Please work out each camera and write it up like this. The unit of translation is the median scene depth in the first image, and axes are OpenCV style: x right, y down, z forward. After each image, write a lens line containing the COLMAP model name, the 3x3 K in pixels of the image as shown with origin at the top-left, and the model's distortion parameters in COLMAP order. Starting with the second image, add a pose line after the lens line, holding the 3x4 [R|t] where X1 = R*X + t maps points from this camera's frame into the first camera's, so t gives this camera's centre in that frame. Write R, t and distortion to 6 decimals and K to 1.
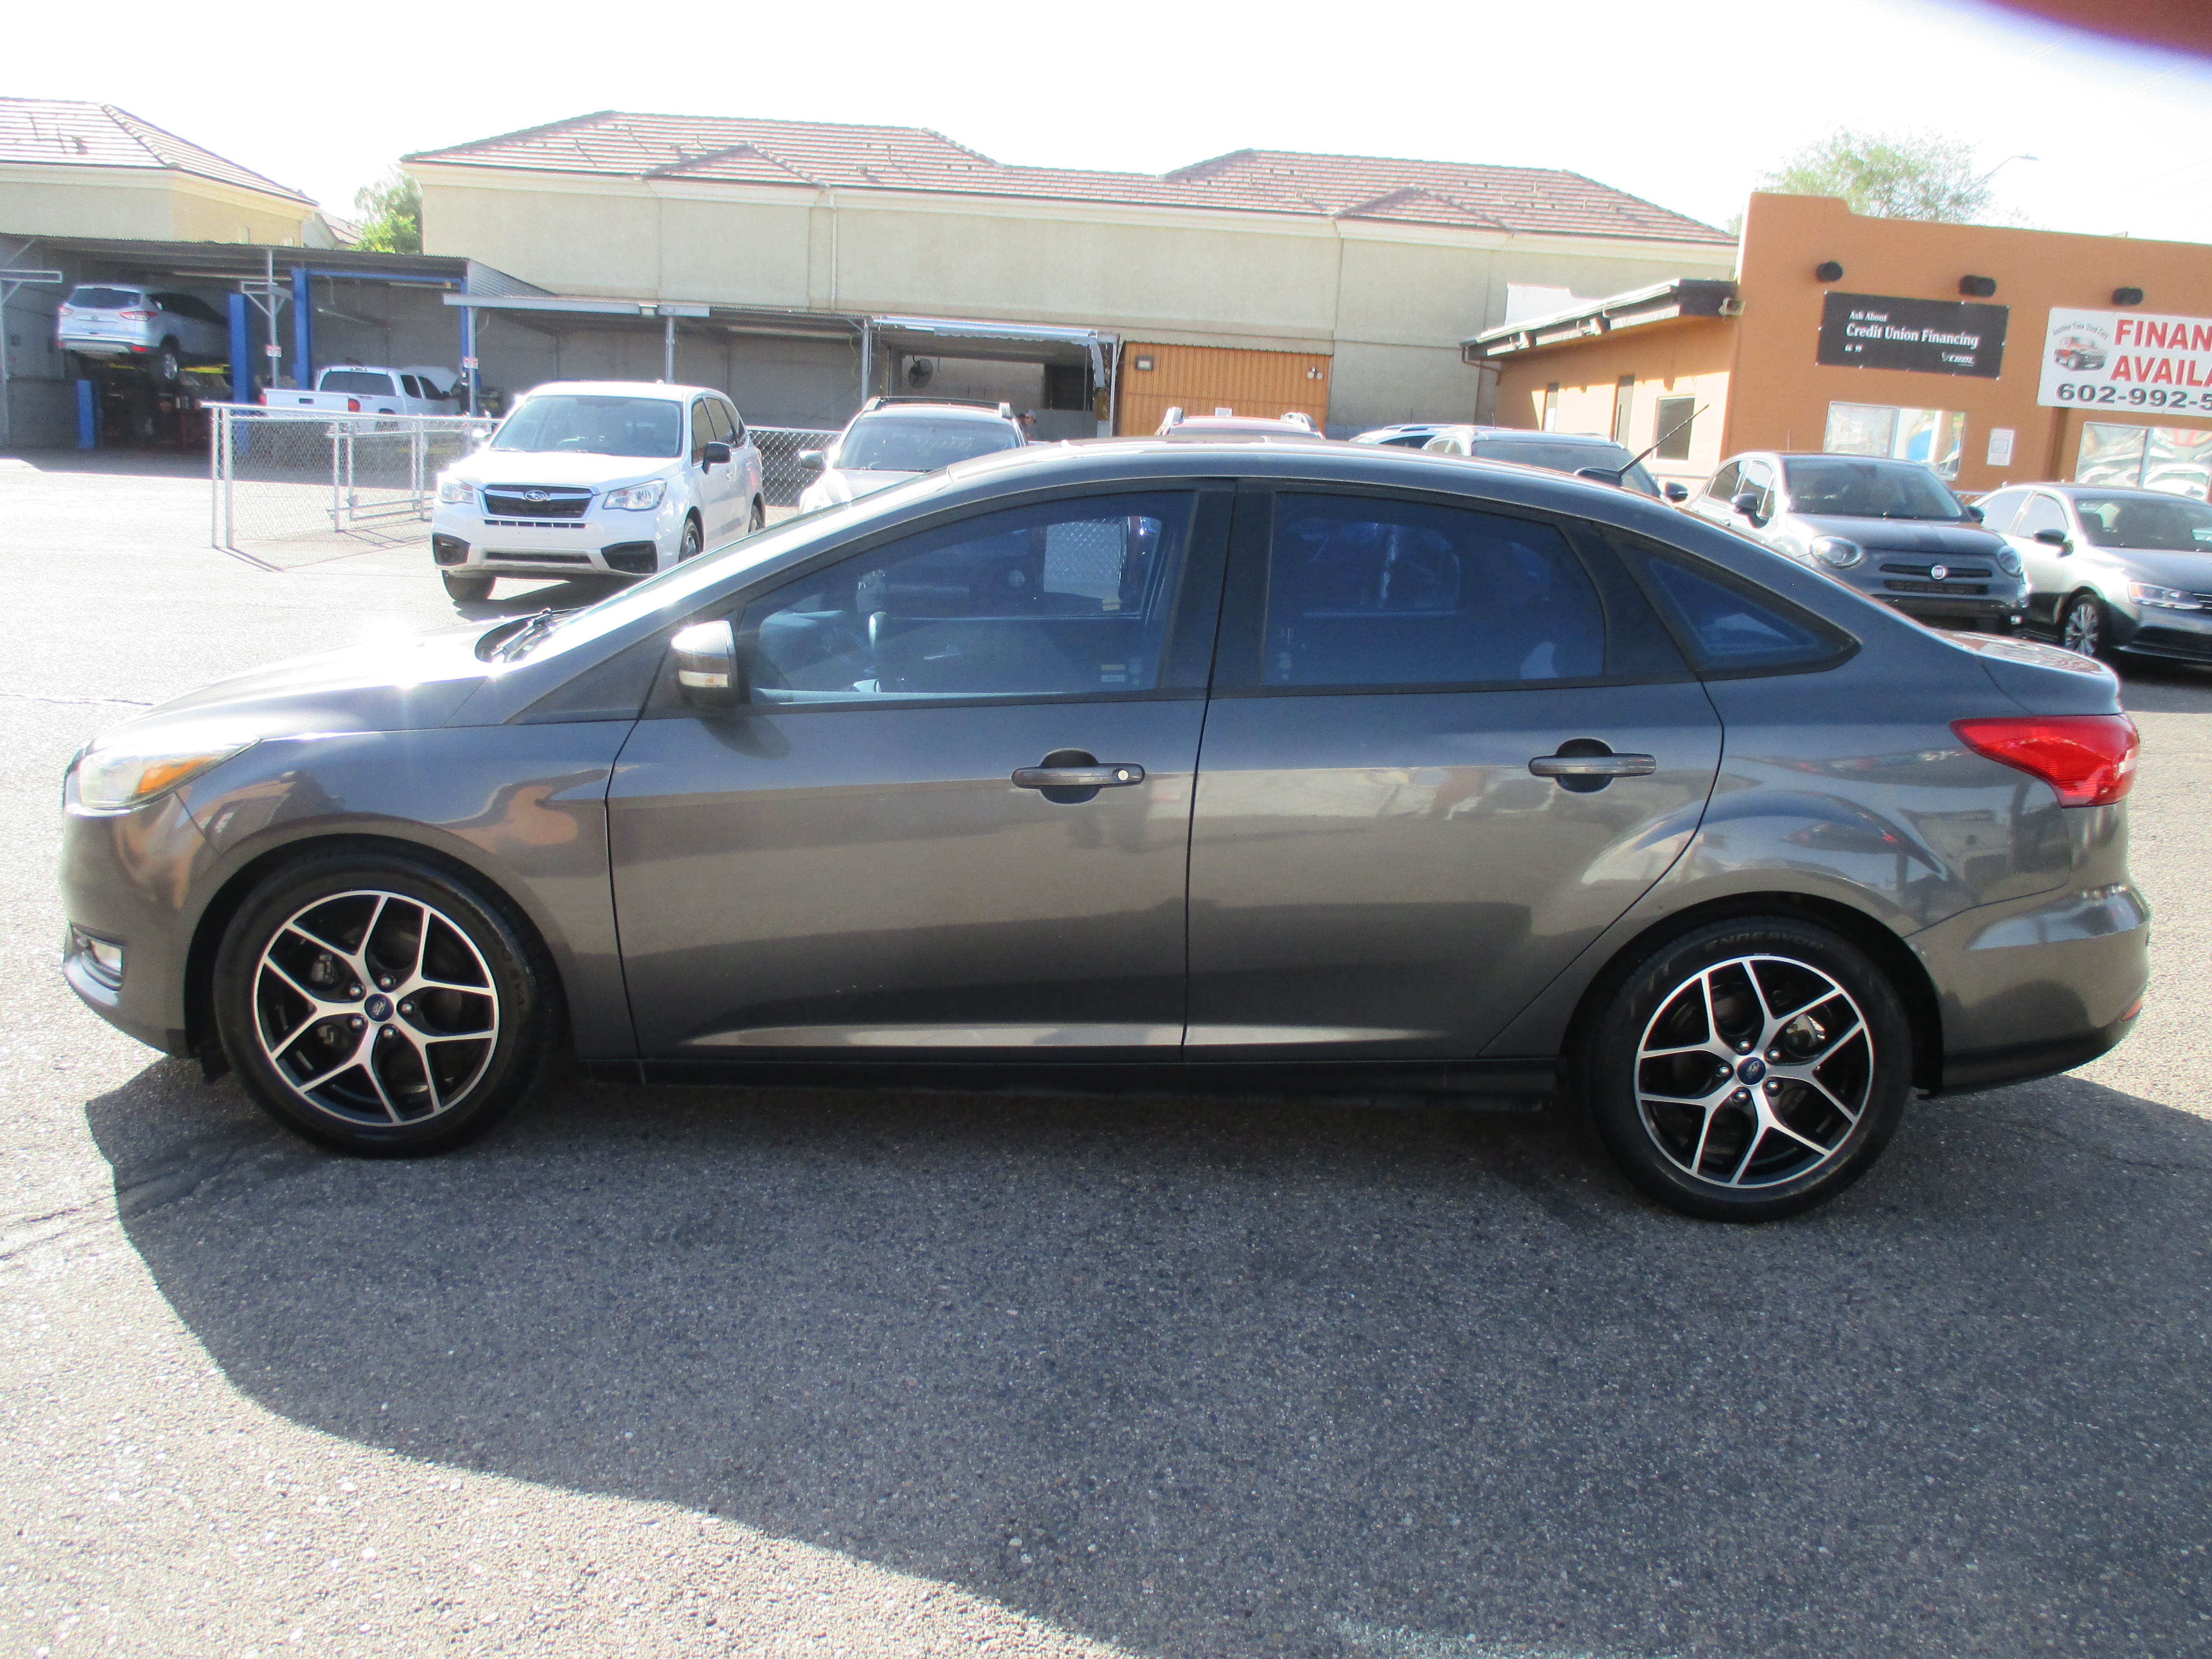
lens RADIAL K [[1846.8, 0, 1107.8], [0, 1846.8, 831.8], [0, 0, 1]] dist [-0.042086, 0.019796]
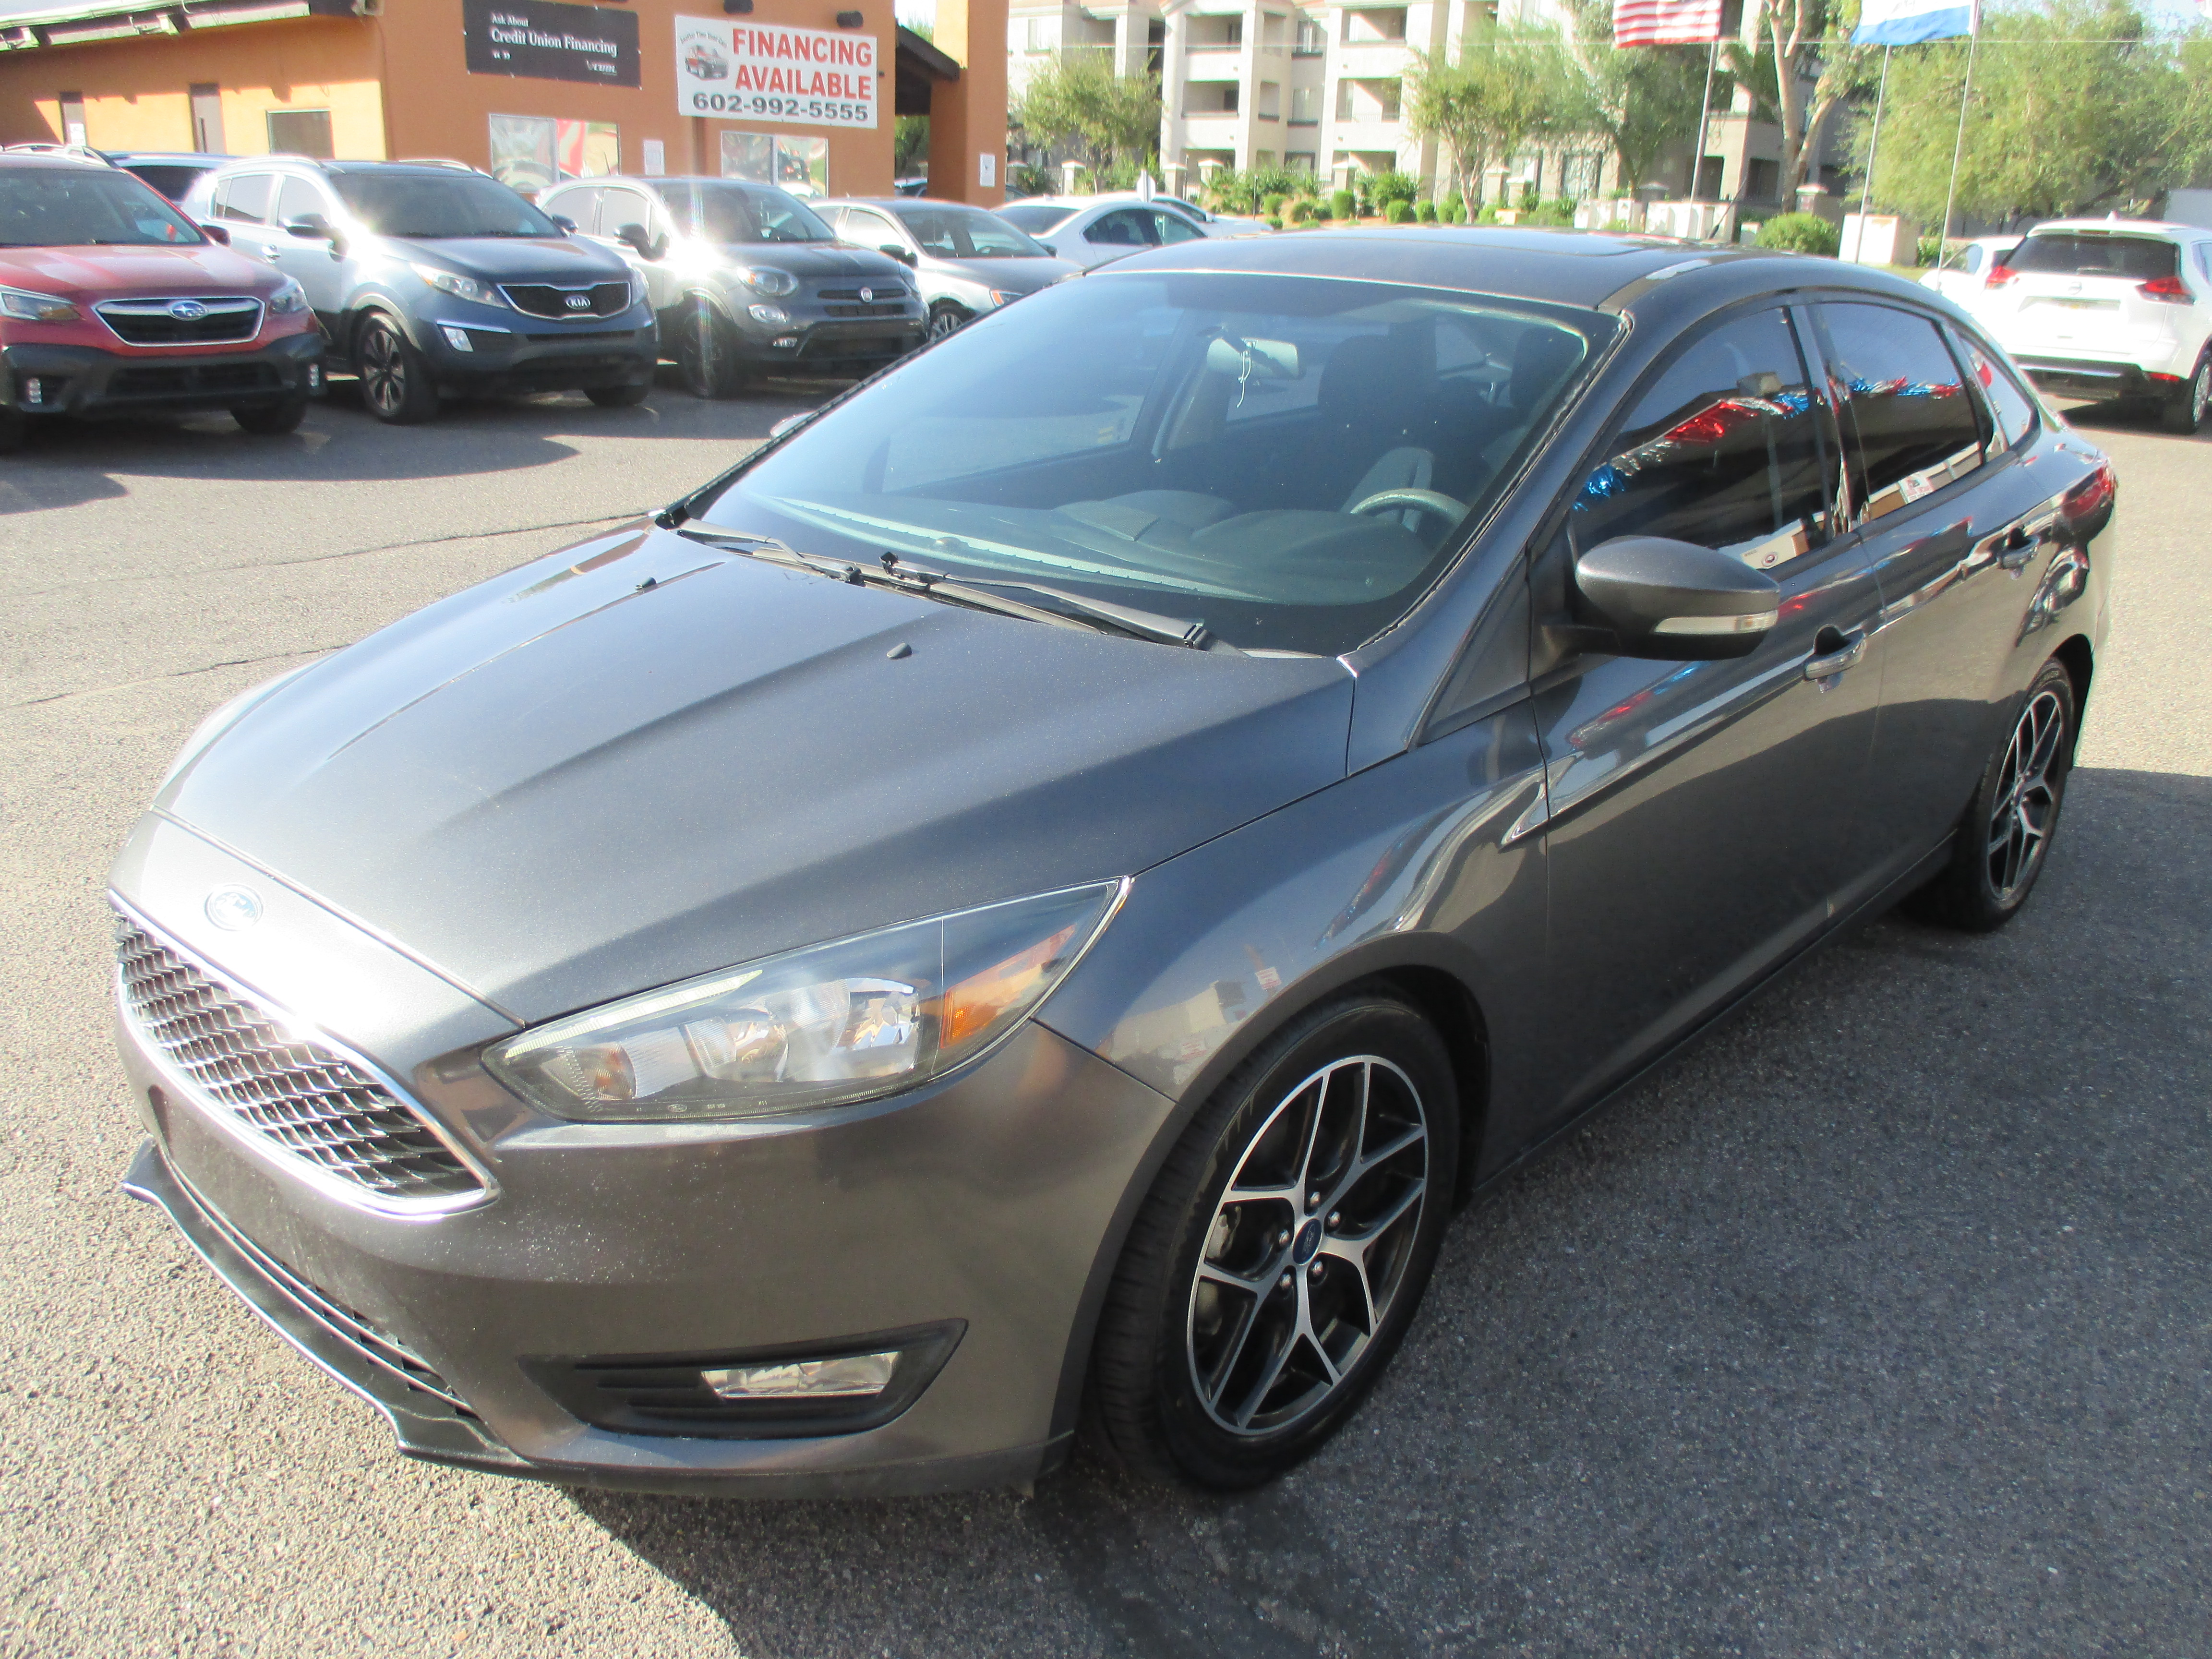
lens RADIAL K [[1846.8, 0, 1112.9], [0, 1846.8, 844.1], [0, 0, 1]] dist [-0.042086, 0.019796]
pose [[0.688197, -0.267531, 0.674398, -0.123789], [0.159789, 0.962598, 0.218799, -0.026859], [-0.707709, -0.042815, 0.705205, 0.089848]]
